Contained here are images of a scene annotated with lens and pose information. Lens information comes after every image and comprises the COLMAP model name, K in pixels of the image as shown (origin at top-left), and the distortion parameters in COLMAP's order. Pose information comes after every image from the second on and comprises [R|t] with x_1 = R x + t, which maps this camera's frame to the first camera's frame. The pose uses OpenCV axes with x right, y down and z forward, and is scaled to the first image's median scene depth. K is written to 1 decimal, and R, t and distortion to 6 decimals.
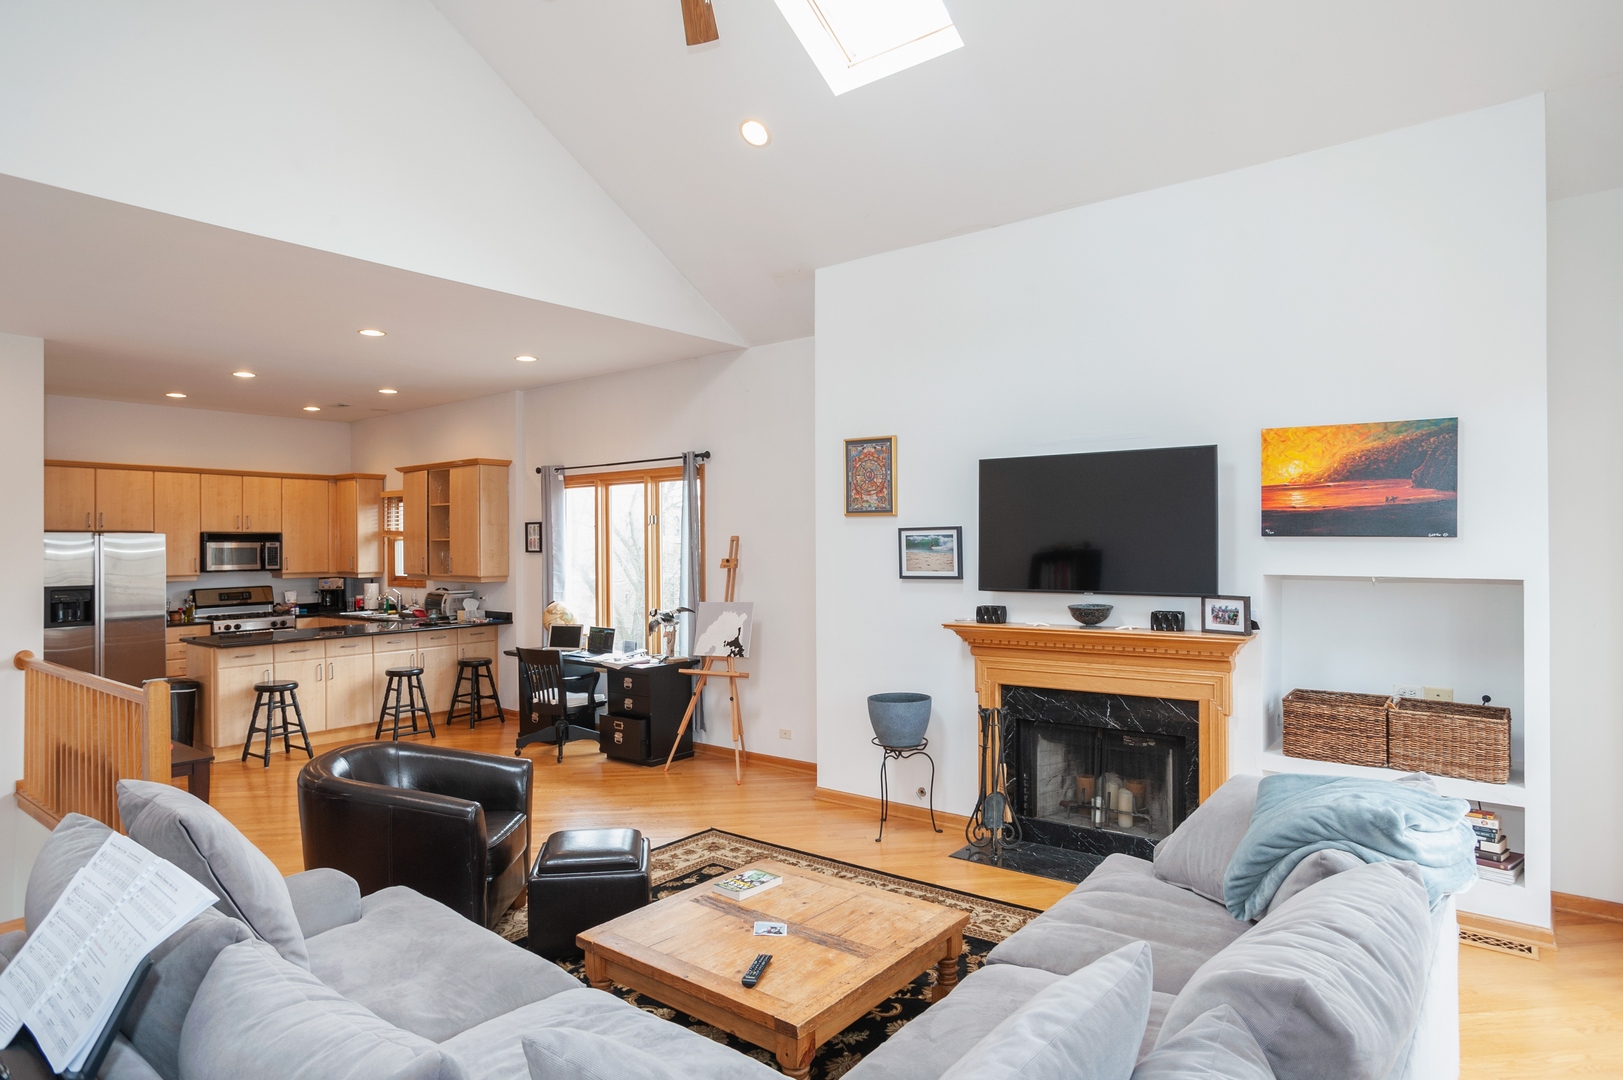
lens RADIAL K [[909.8, 0, 811.5], [0, 909.8, 540.0], [0, 0, 1]] dist [-0.083041, 0.071047]
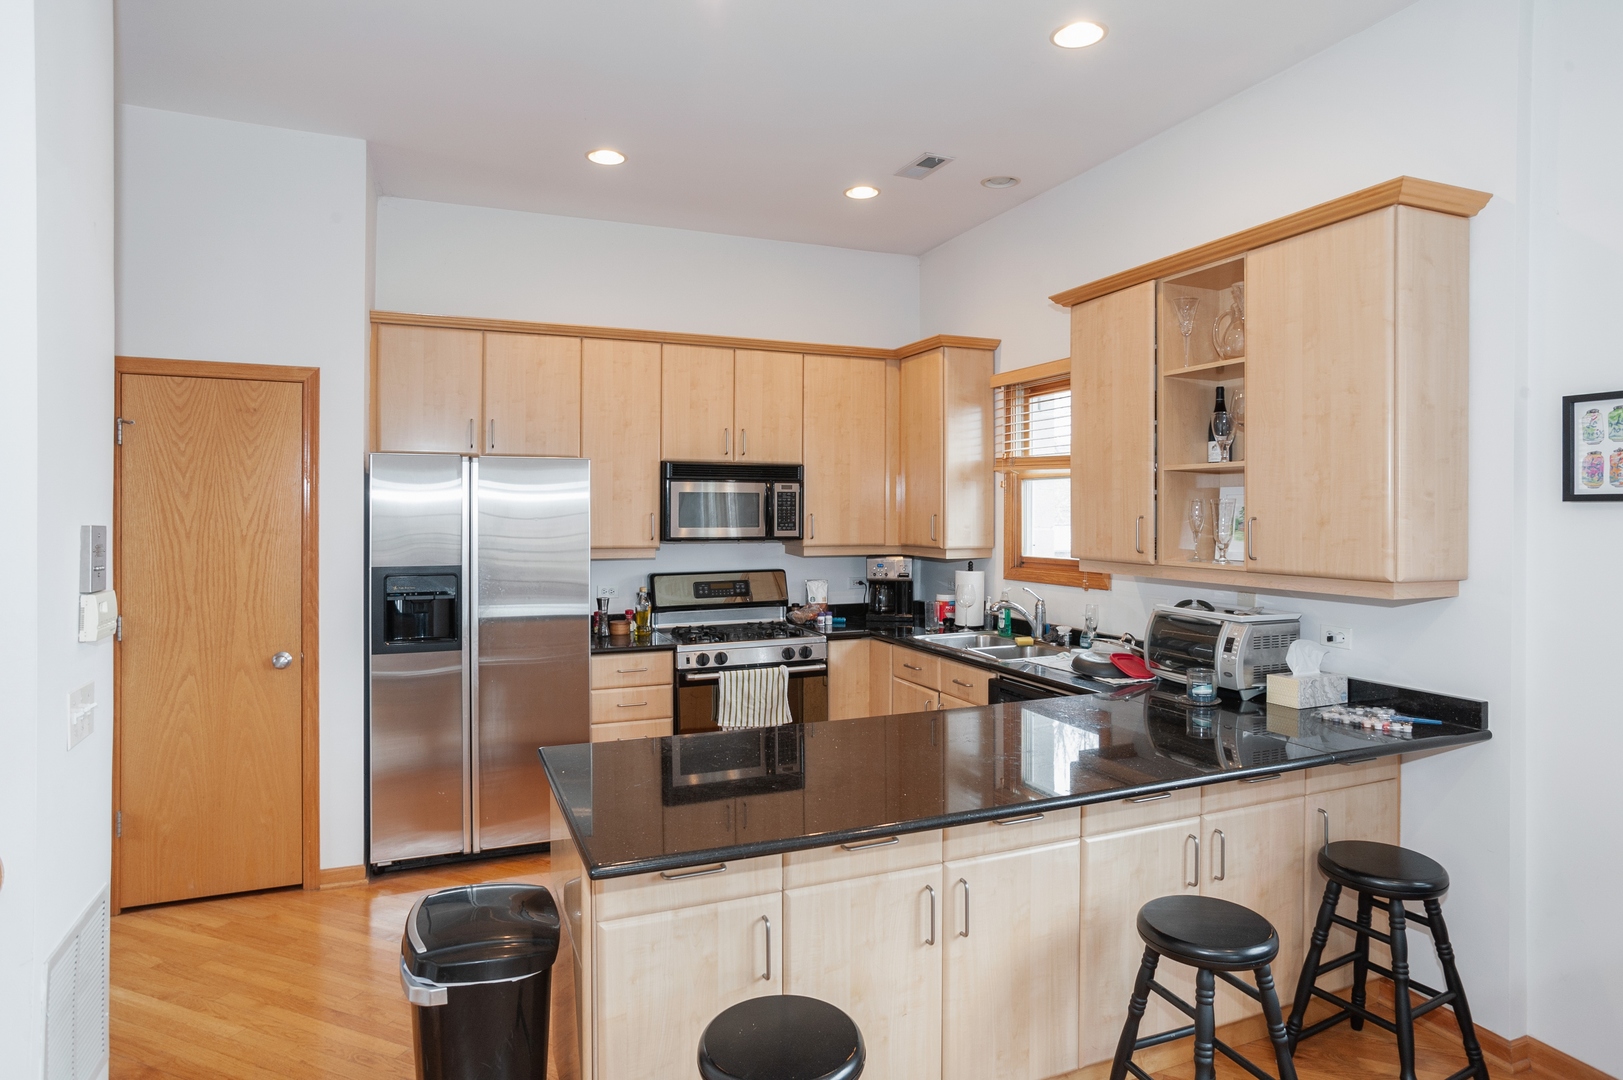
lens RADIAL K [[909.8, 0, 811.5], [0, 909.8, 540.0], [0, 0, 1]] dist [-0.083041, 0.071047]
pose [[0.867789, 0.024047, -0.496351, -0.348805], [-0.005441, 0.999228, 0.038897, 0.014817], [0.496903, -0.031054, 0.867250, 0.579908]]
